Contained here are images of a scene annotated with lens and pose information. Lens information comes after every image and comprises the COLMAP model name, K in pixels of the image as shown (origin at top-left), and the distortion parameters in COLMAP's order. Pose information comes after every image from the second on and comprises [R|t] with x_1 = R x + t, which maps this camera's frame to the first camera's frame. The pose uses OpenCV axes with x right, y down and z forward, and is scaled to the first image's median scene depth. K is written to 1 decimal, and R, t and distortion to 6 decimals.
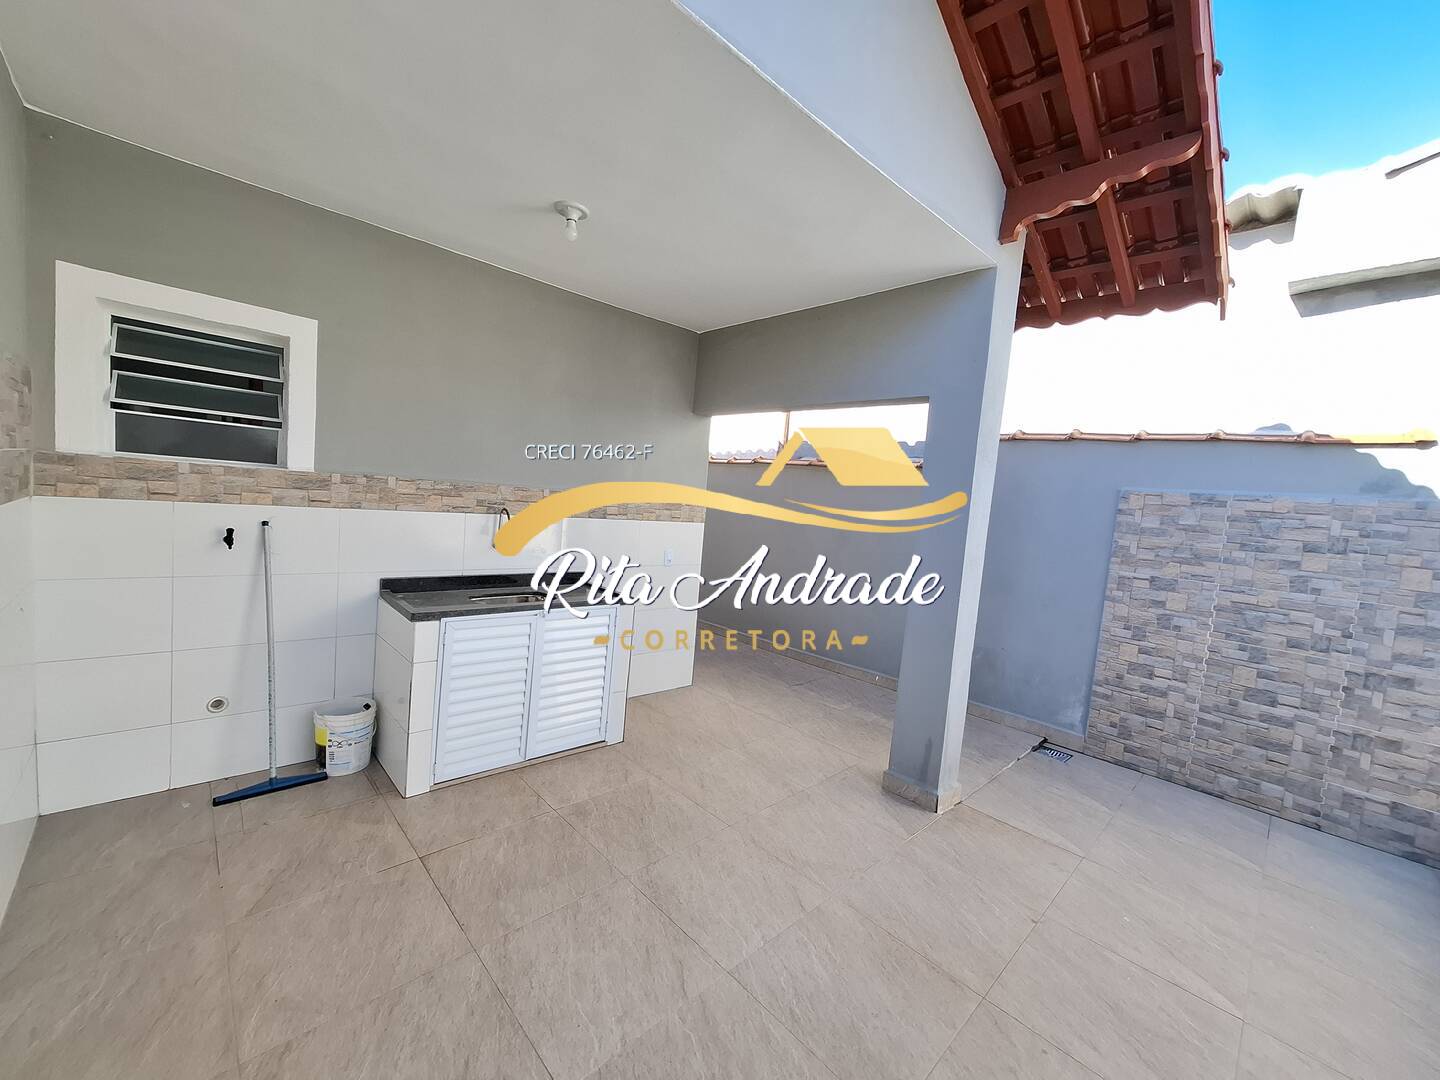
lens RADIAL K [[563.5, 0, 727.8], [0, 563.5, 542.8], [0, 0, 1]] dist [-0.004034, 0.000276]
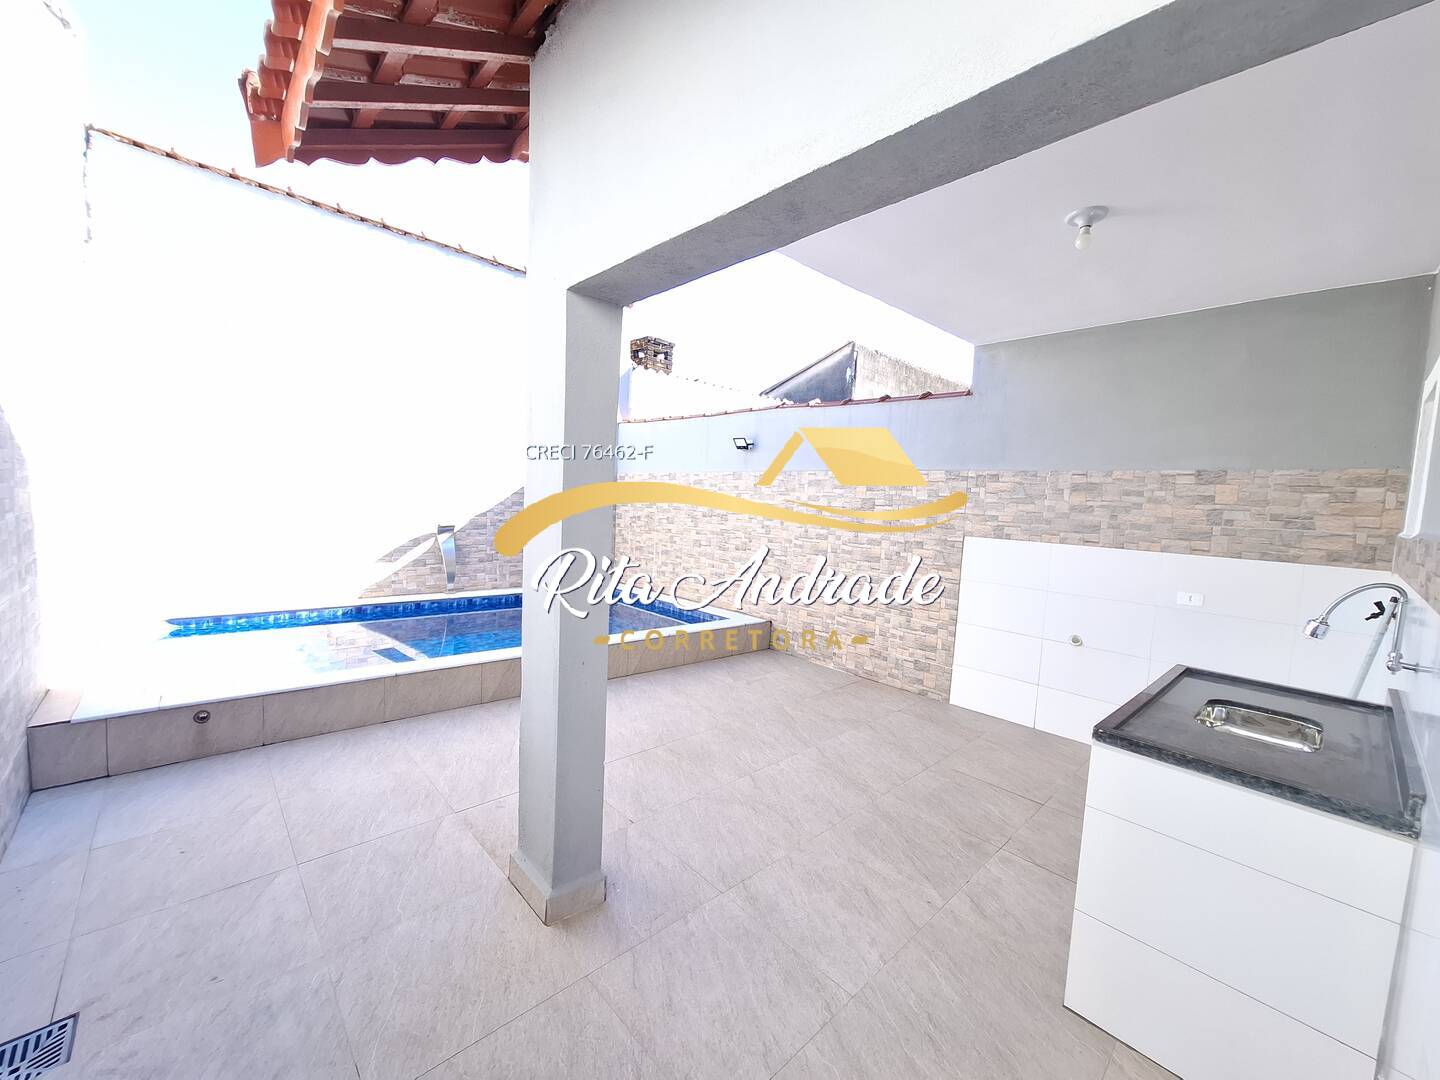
lens RADIAL K [[563.5, 0, 720.4], [0, 563.5, 550.0], [0, 0, 1]] dist [-0.004034, 0.000276]
pose [[-0.990482, -0.137479, 0.006705, 0.220626], [-0.133925, 0.973835, 0.183603, -0.127506], [-0.031771, 0.180957, -0.982978, 1.807373]]
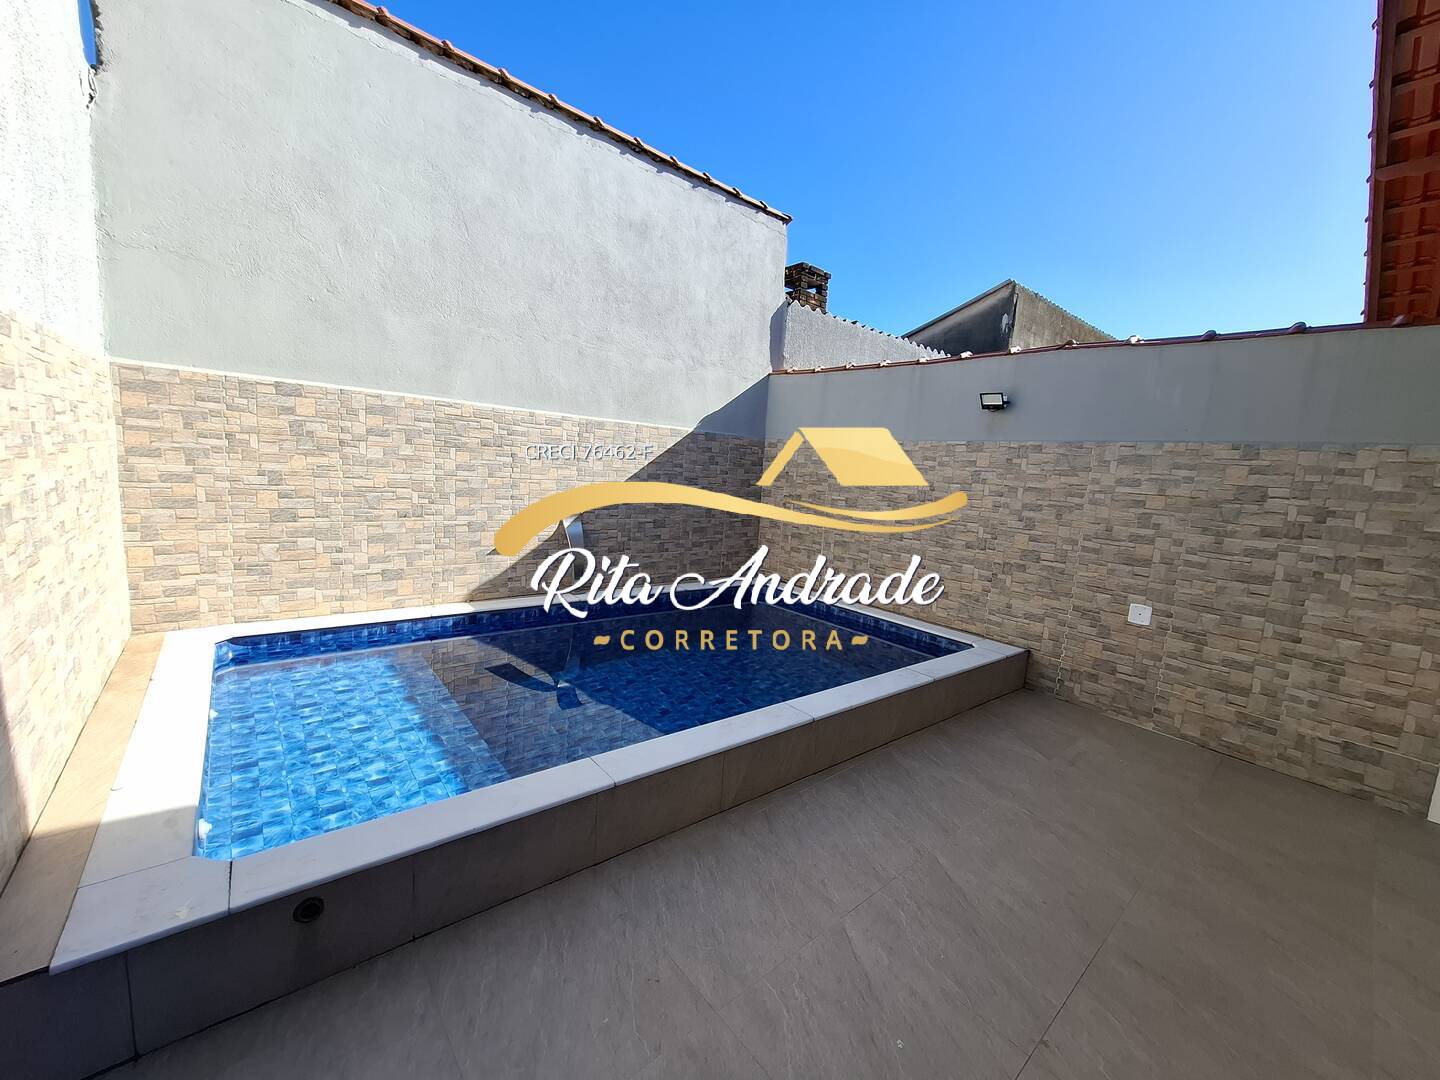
lens RADIAL K [[563.5, 0, 720.1], [0, 563.5, 550.7], [0, 0, 1]] dist [-0.004034, 0.000276]
pose [[-0.985306, -0.164172, 0.047110, 0.799150], [-0.147617, 0.957289, 0.248609, -0.019811], [-0.085913, 0.238002, -0.967458, 1.257214]]
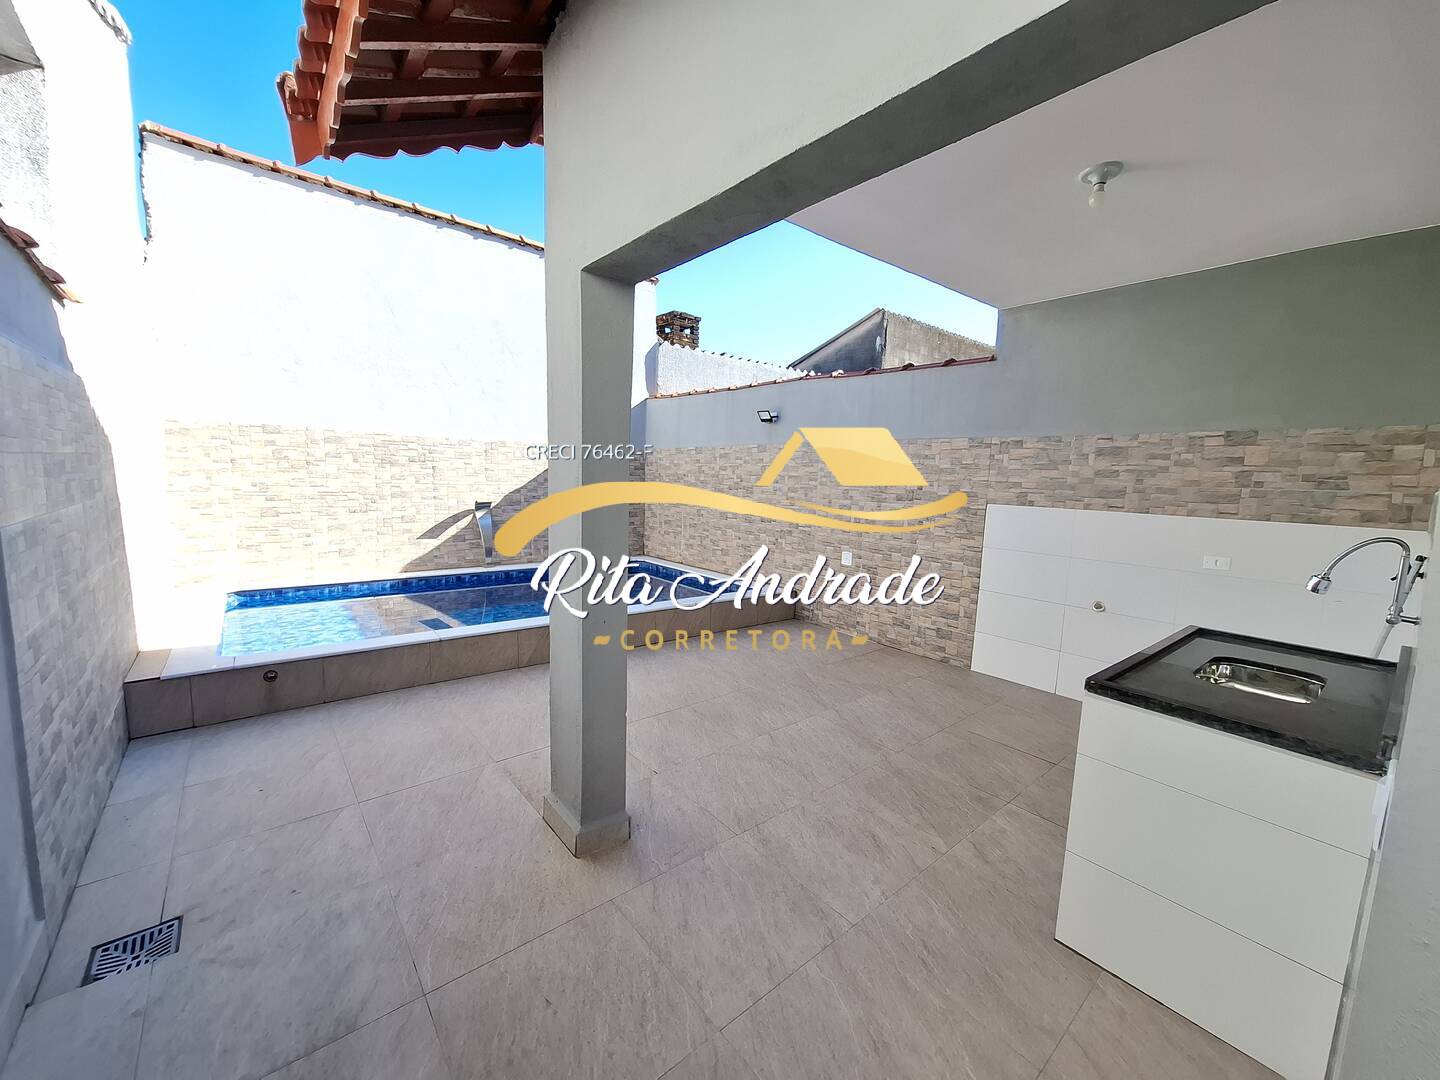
lens RADIAL K [[563.5, 0, 719.4], [0, 563.5, 550.1], [0, 0, 1]] dist [-0.004034, 0.000276]
pose [[-0.989832, -0.128250, 0.061521, 0.187236], [-0.110757, 0.966297, 0.232387, -0.125409], [-0.089251, 0.223210, -0.970676, 1.850694]]
